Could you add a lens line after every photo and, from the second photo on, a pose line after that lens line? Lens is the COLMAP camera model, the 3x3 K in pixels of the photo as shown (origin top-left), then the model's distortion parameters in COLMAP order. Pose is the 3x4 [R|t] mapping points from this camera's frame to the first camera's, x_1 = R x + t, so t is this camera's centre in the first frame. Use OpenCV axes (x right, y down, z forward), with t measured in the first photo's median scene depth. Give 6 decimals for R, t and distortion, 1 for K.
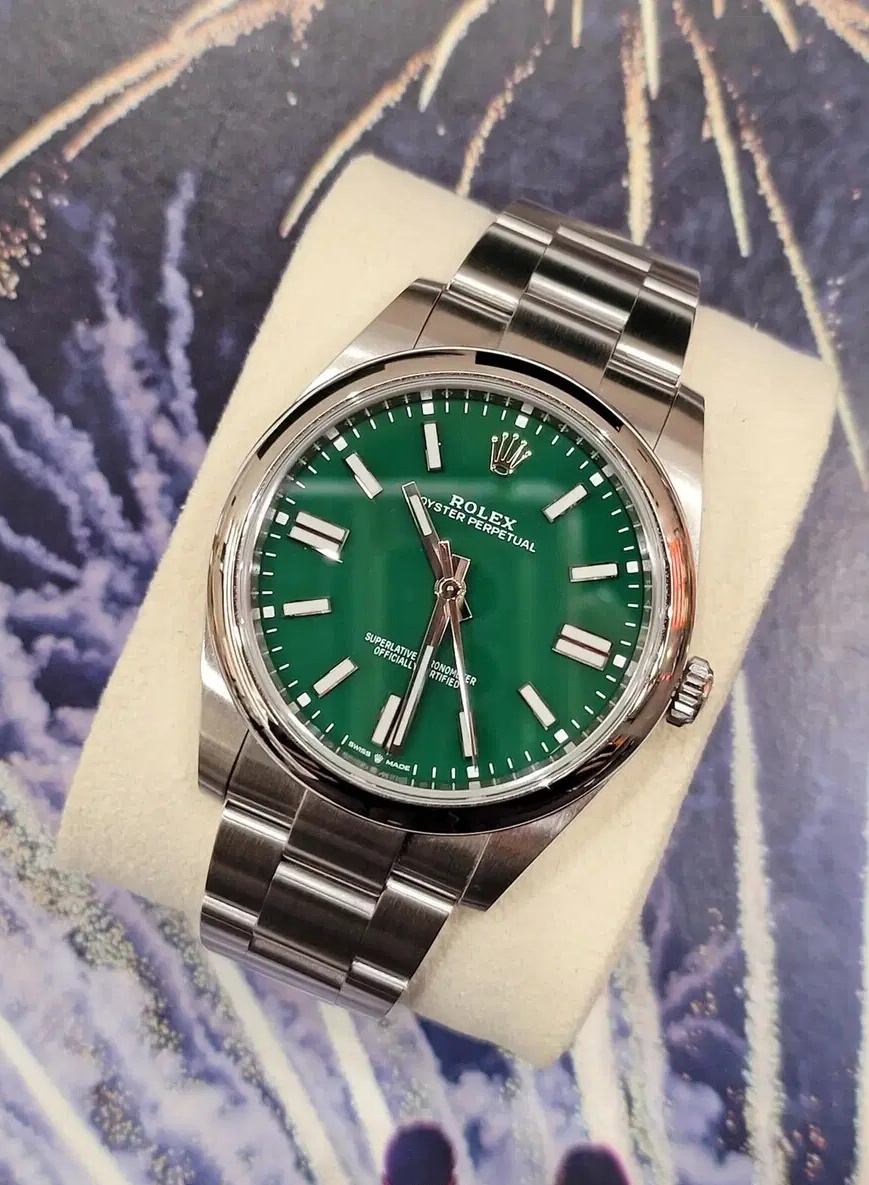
lens RADIAL K [[2150.1, 0, 434.5], [0, 2150.1, 592.5], [0, 0, 1]] dist [-0.036066, -0.290996]
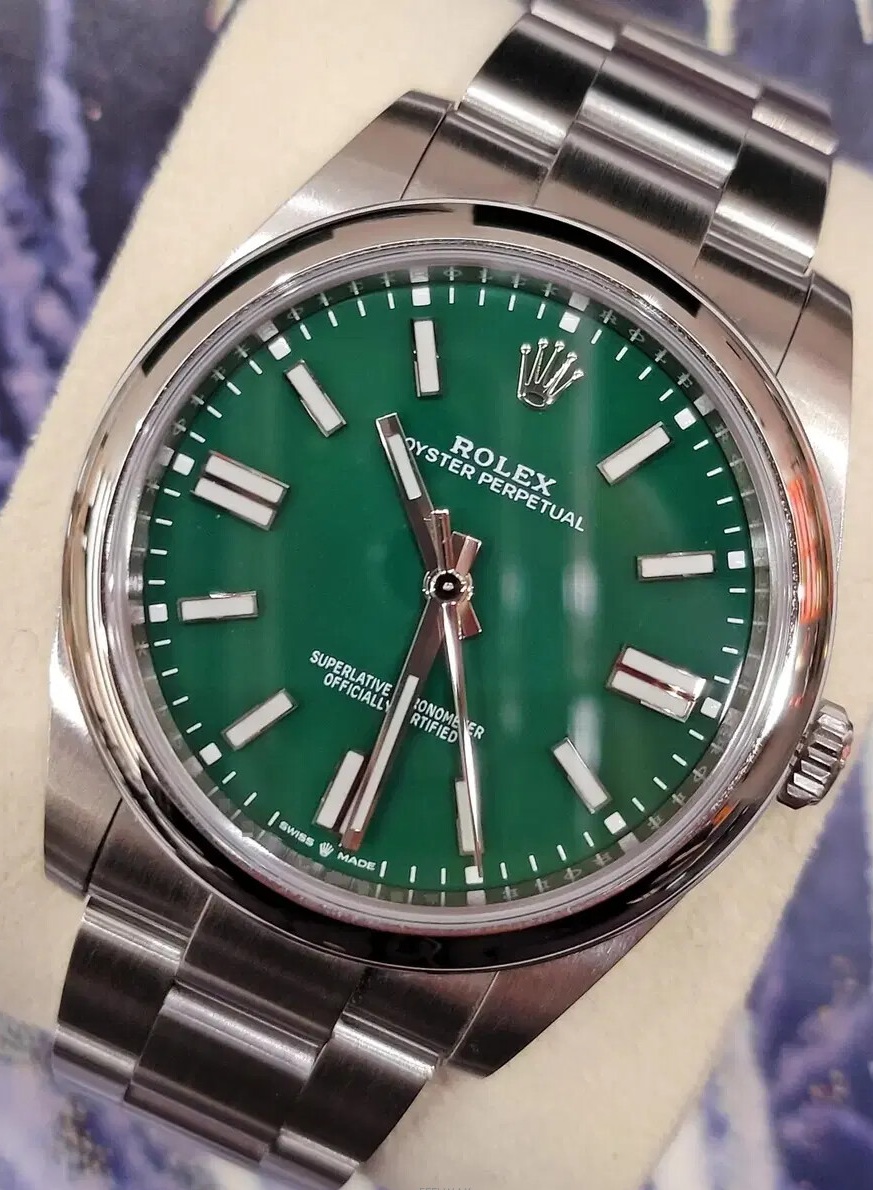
lens RADIAL K [[2159.1, 0, 436.5], [0, 2159.1, 595.0], [0, 0, 1]] dist [-0.036066, -0.290996]
pose [[0.999303, 0.030483, 0.021539, -0.009422], [-0.031676, 0.997847, 0.057425, -0.035071], [-0.019742, -0.058067, 0.998117, 0.368166]]
